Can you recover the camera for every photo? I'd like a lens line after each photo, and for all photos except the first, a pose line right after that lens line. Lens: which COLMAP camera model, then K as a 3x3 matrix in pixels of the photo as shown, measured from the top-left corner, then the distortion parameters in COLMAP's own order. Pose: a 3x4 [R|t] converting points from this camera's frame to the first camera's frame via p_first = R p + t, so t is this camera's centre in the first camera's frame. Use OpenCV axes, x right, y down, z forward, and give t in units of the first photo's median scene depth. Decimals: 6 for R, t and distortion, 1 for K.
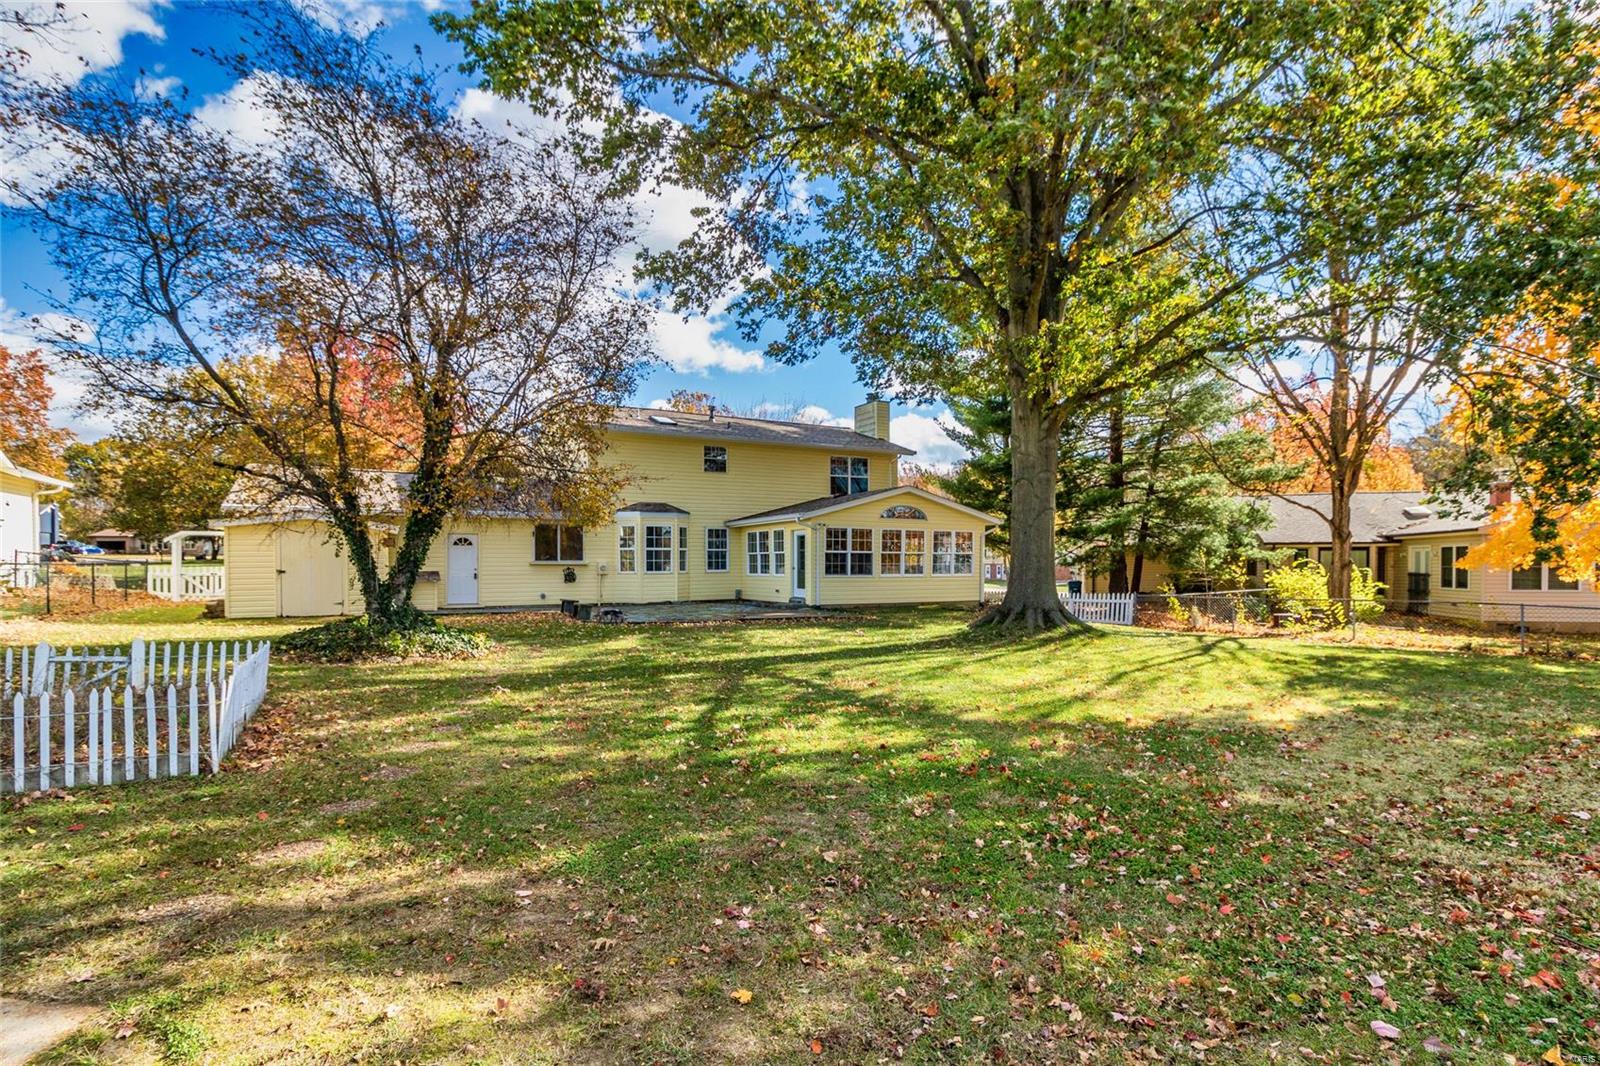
lens RADIAL K [[744.8, 0, 798.2], [0, 744.8, 568.7], [0, 0, 1]] dist [-0.031544, -0.000030]
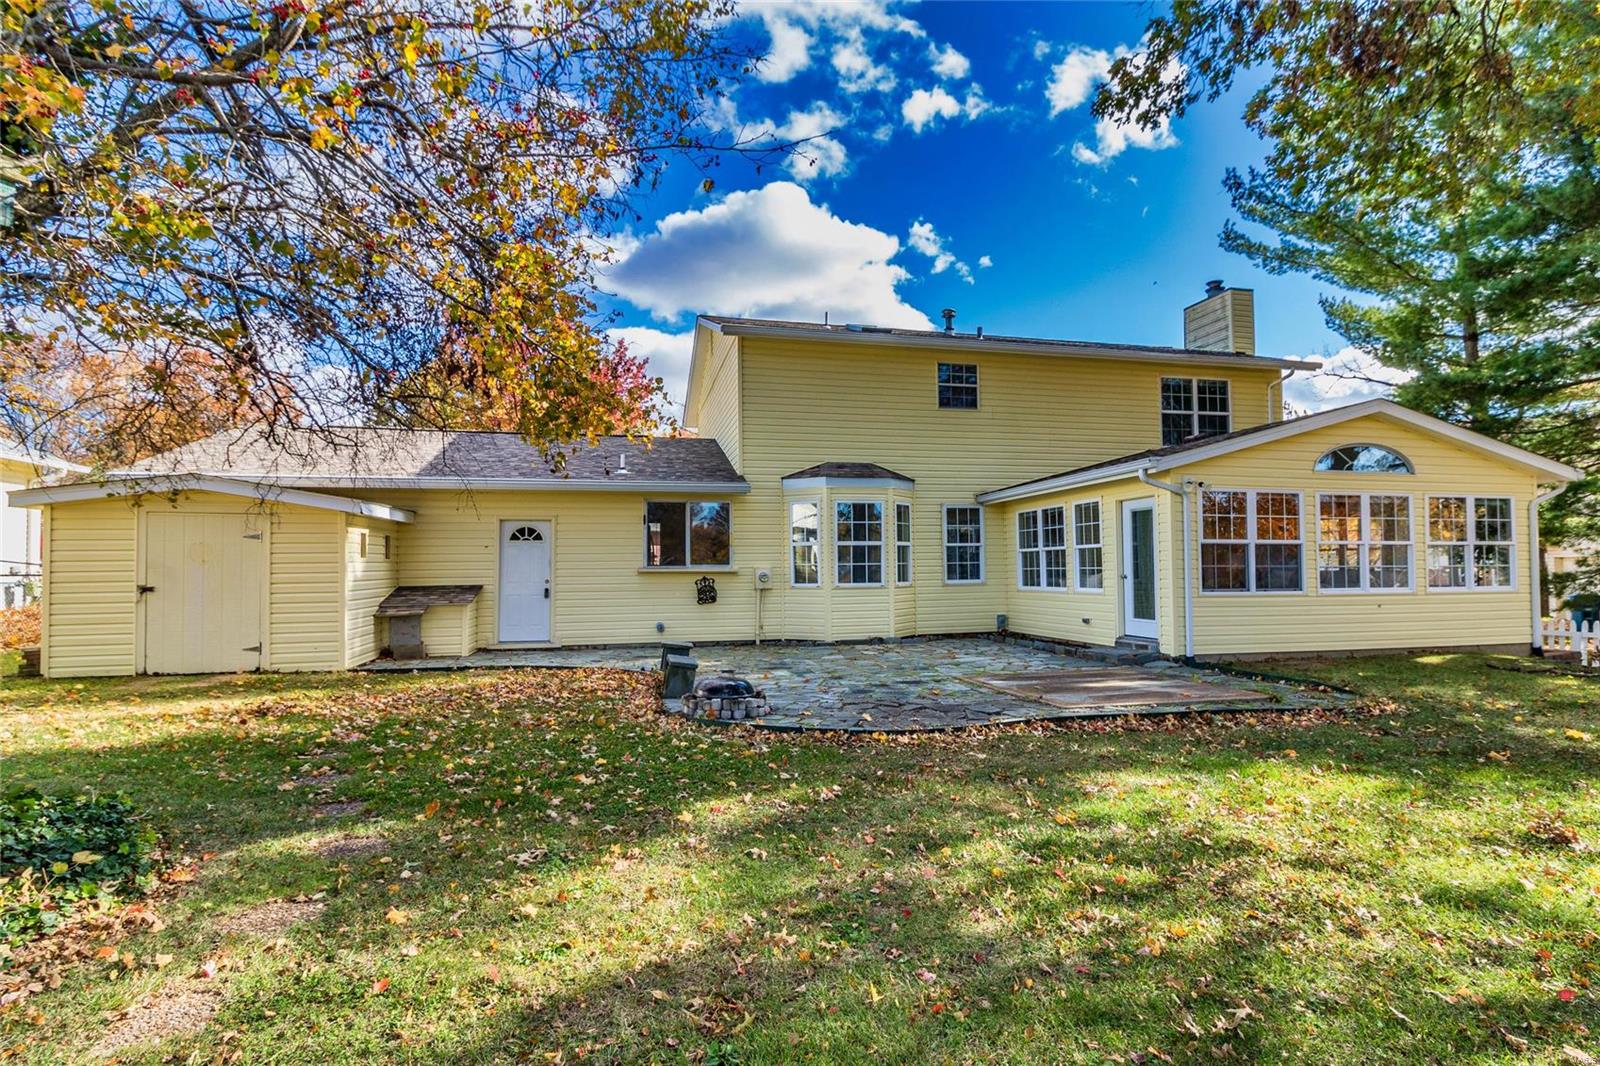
lens RADIAL K [[790.2, 0, 800.0], [0, 790.2, 533.0], [0, 0, 1]] dist [0.000545, 0.000324]
pose [[0.959411, -0.019660, -0.281327, -0.063362], [0.004796, 0.998560, -0.053428, -0.002721], [0.281972, 0.049910, 0.958123, 0.418405]]
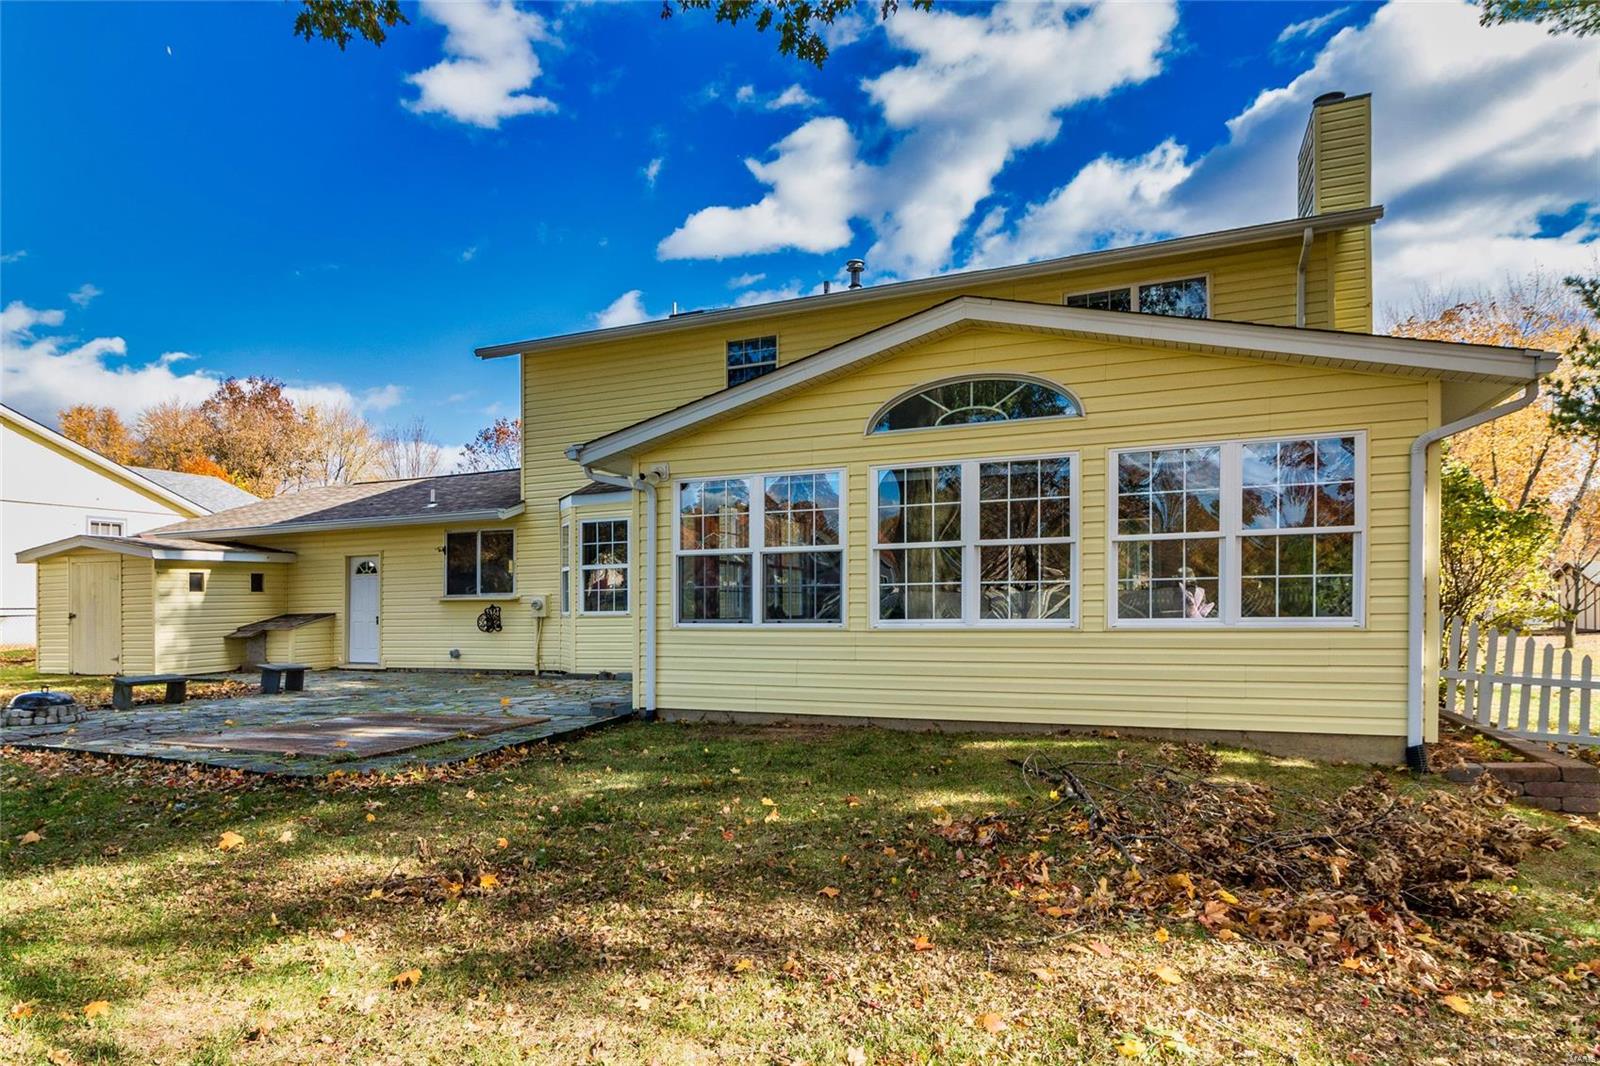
lens RADIAL K [[875.9, 0, 807.0], [0, 875.9, 608.7], [0, 0, 1]] dist [-0.003820, -0.000546]
pose [[0.616408, -0.004501, -0.787414, 0.365230], [0.010463, 0.999942, 0.002475, 0.001491], [0.787357, -0.009764, 0.616420, 0.749314]]
